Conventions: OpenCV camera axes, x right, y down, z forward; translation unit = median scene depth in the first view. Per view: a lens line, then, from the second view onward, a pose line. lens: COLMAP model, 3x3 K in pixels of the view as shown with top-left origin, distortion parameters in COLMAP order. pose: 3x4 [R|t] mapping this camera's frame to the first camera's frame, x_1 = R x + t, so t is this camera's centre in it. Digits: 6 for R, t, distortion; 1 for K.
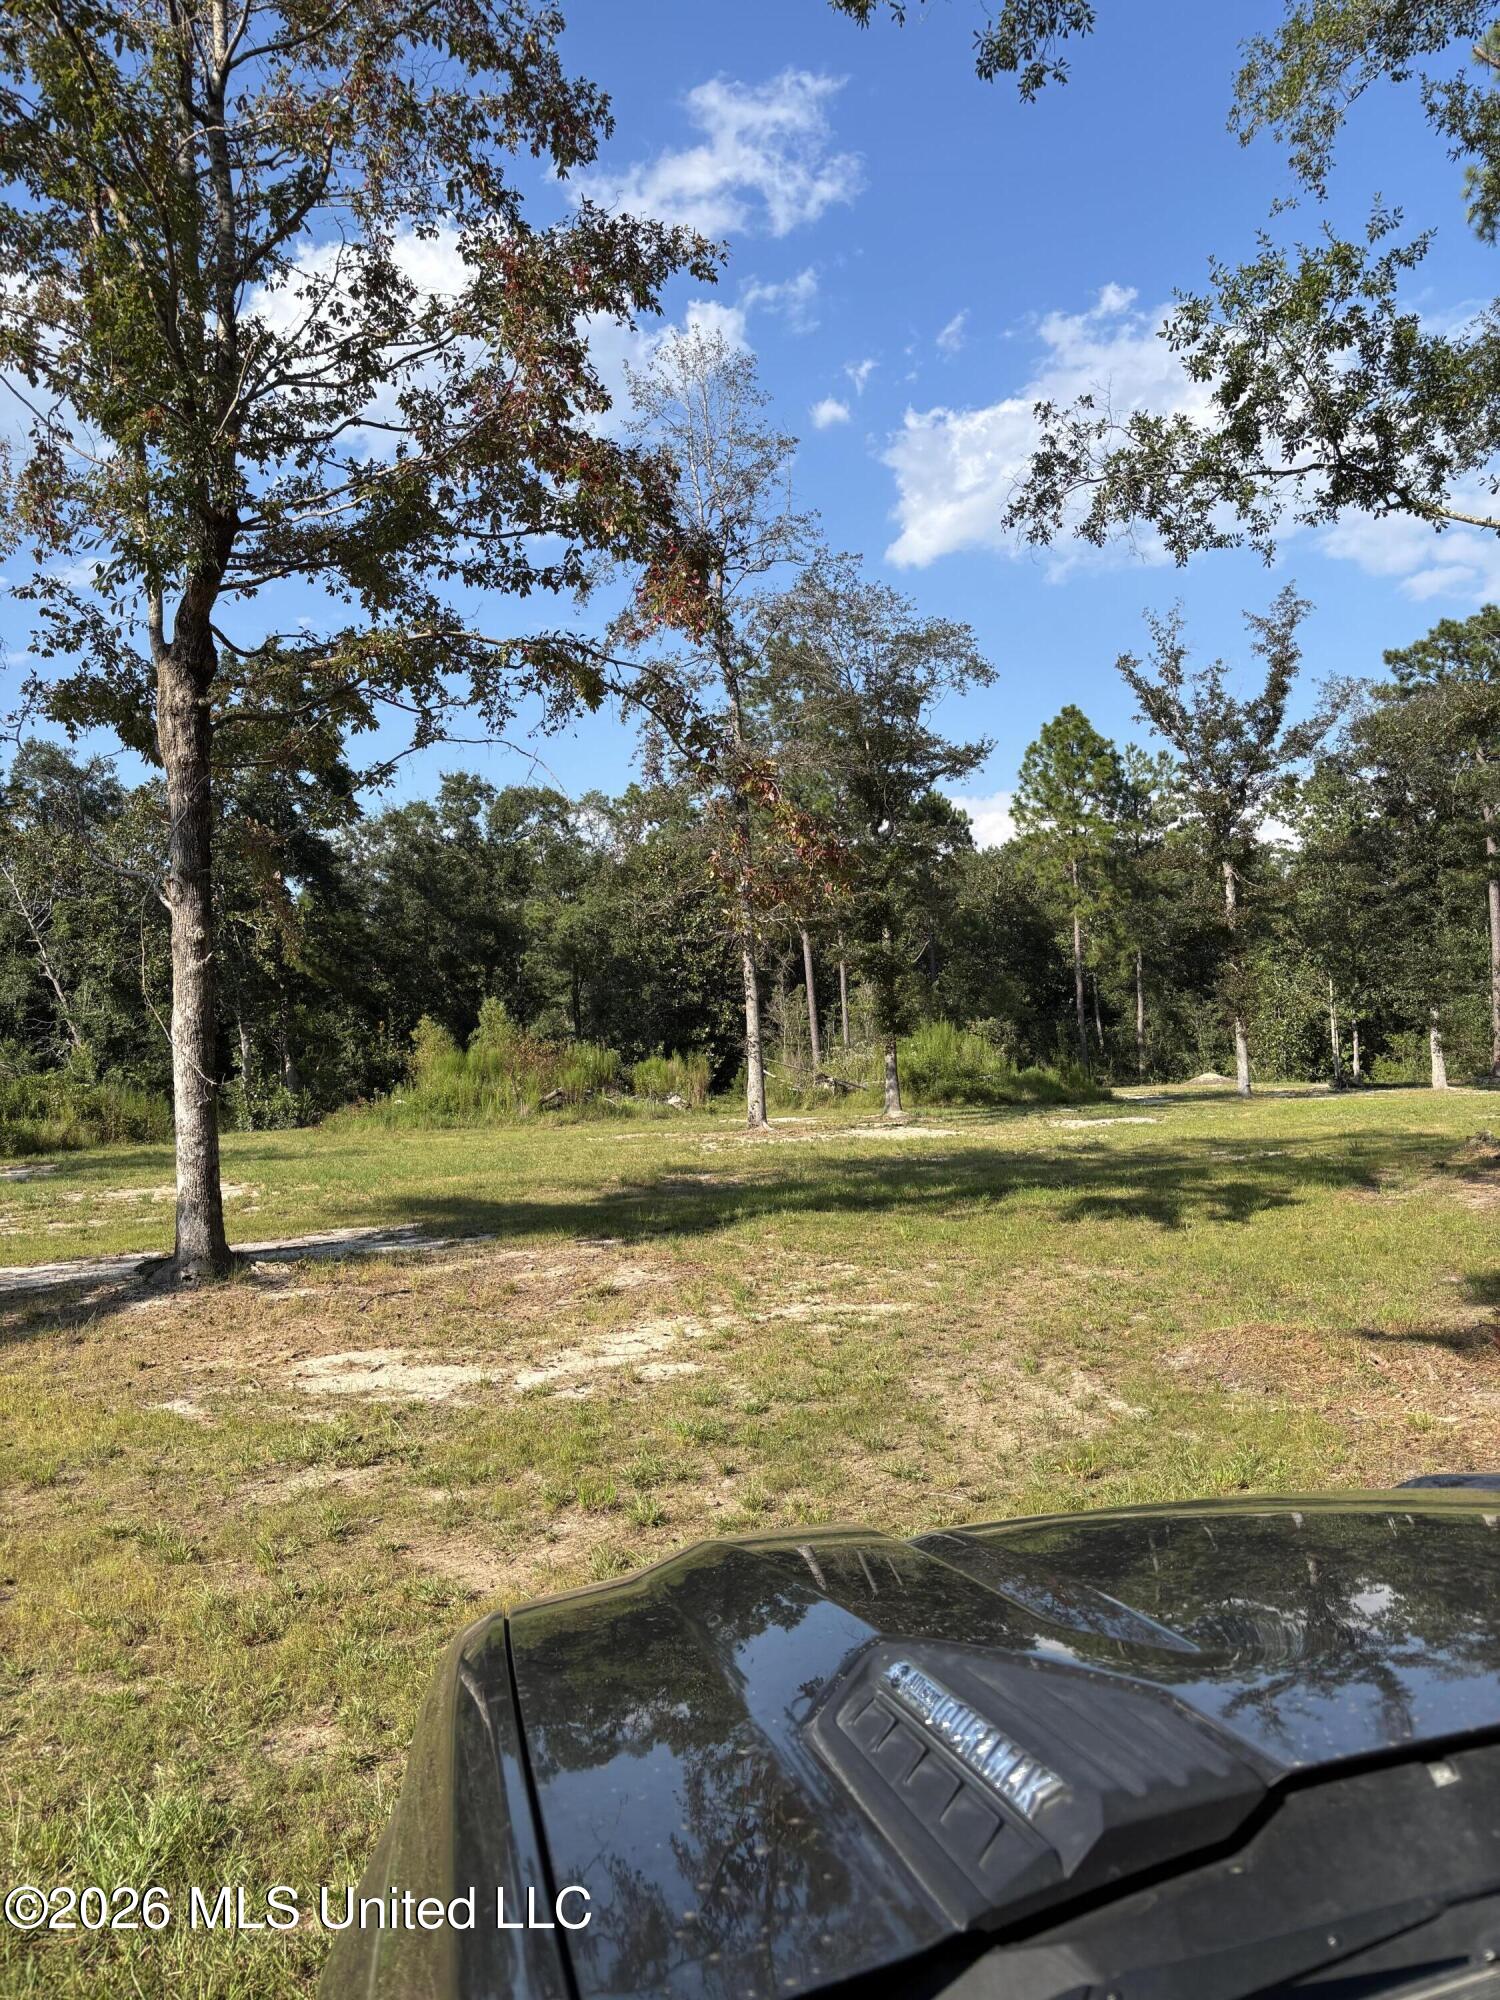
lens RADIAL K [[1524.4, 0, 741.1], [0, 1524.4, 1004.5], [0, 0, 1]] dist [0.089097, -0.158914]
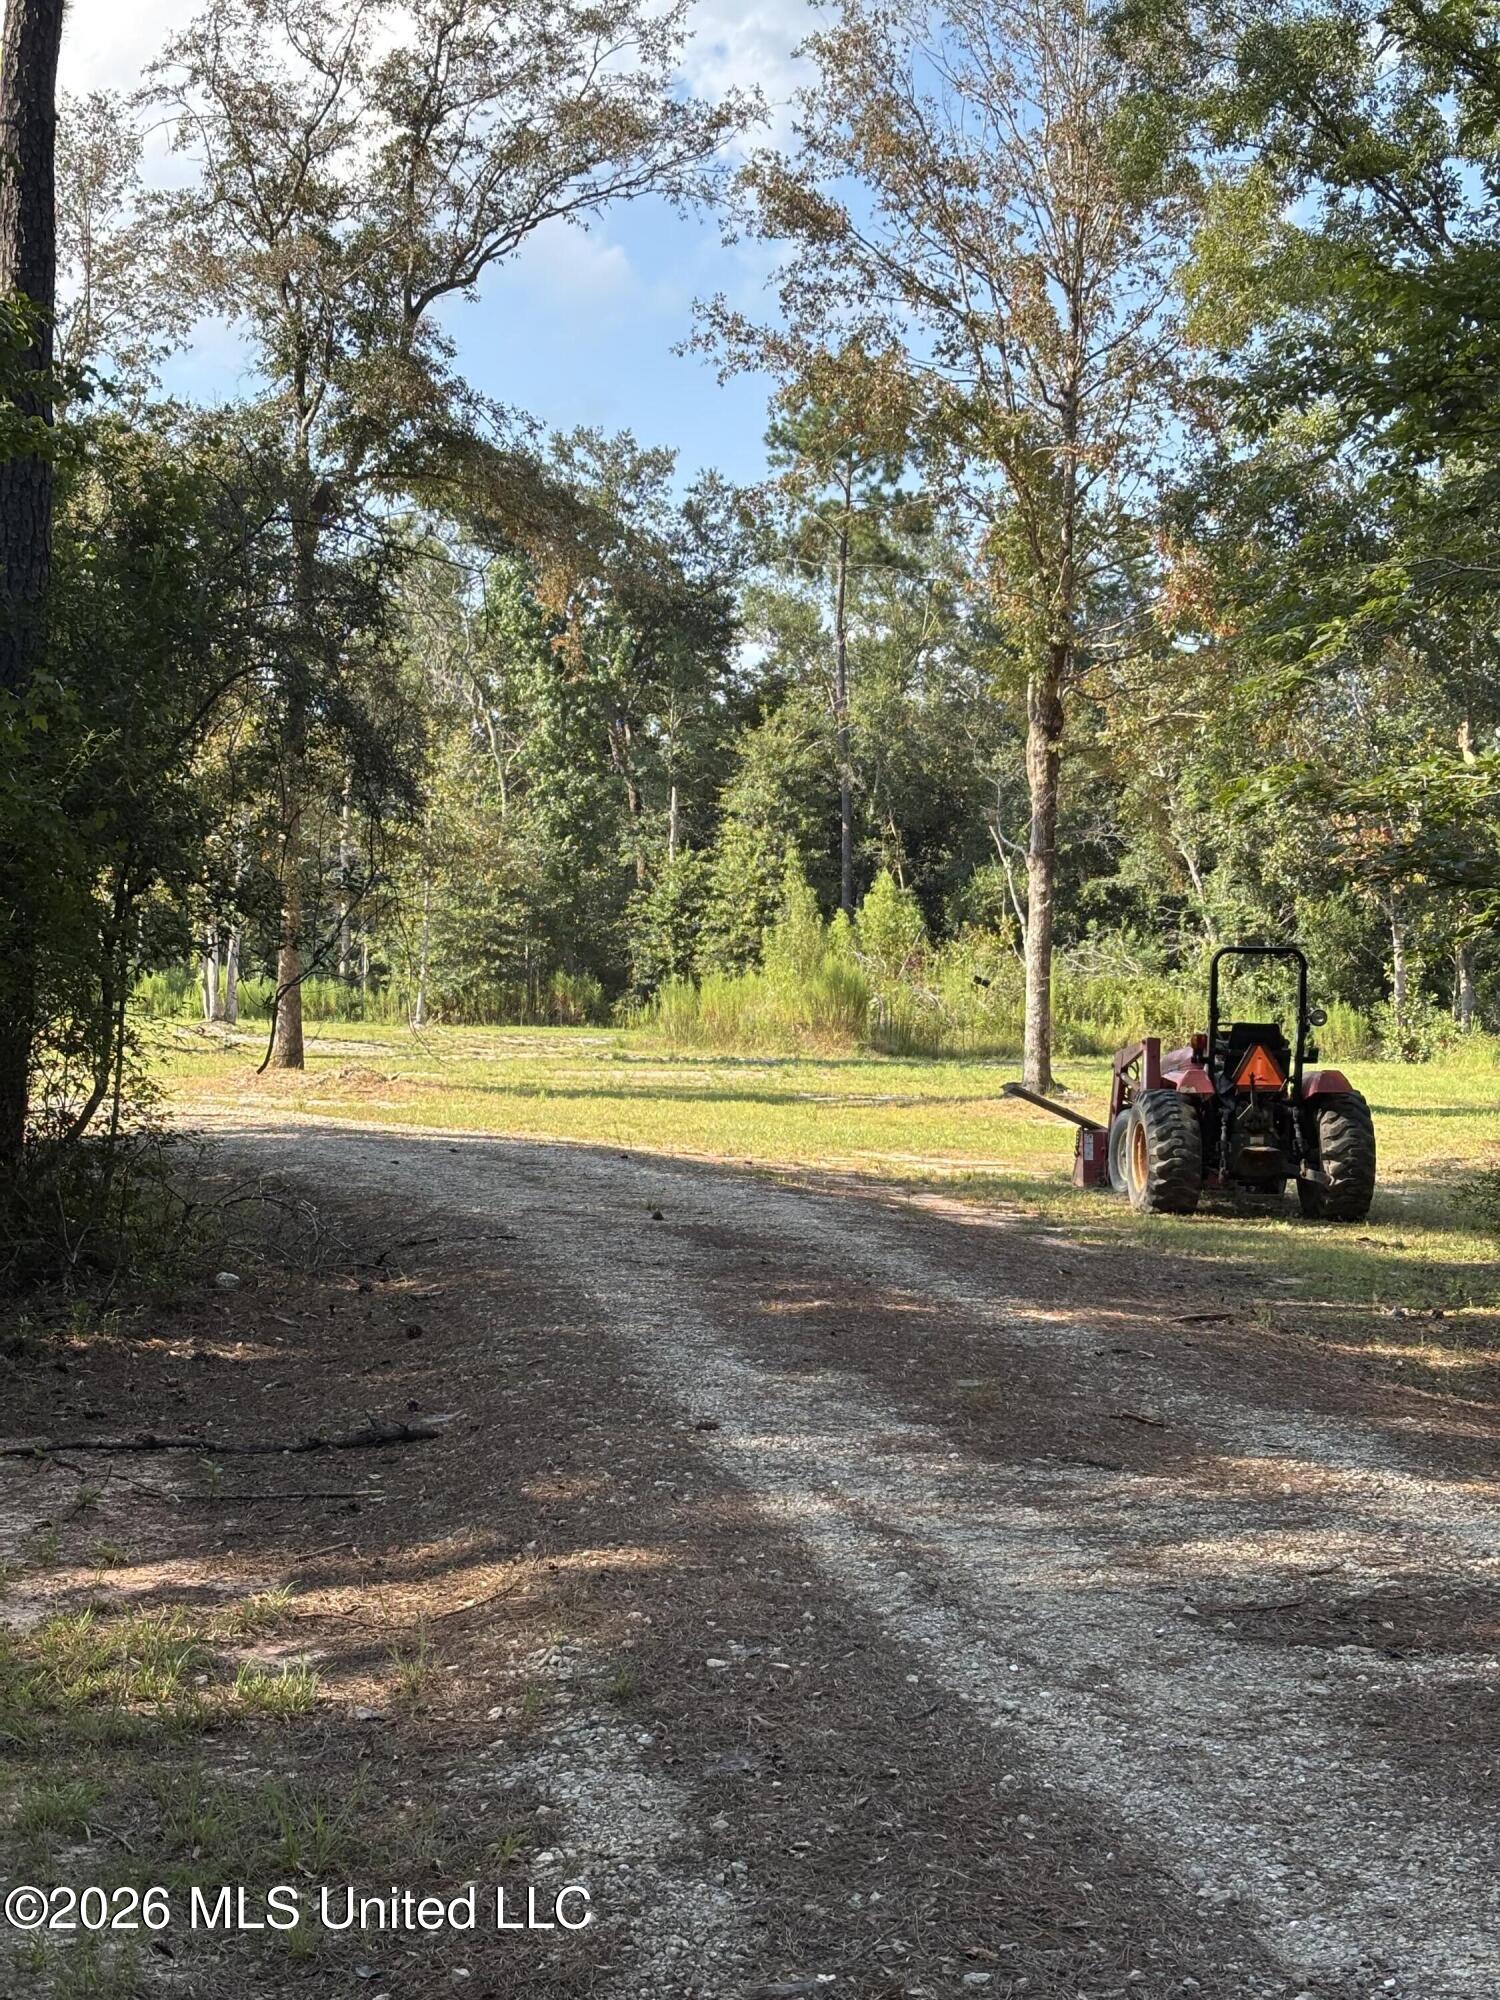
lens RADIAL K [[2978.9, 0, 715.8], [0, 2978.9, 1038.5], [0, 0, 1]] dist [0.260746, -1.005947]
pose [[0.805096, 0.066372, -0.589419, 0.307521], [-0.033342, 0.997213, 0.066750, -0.021421], [0.592206, -0.034088, 0.805065, -0.436044]]
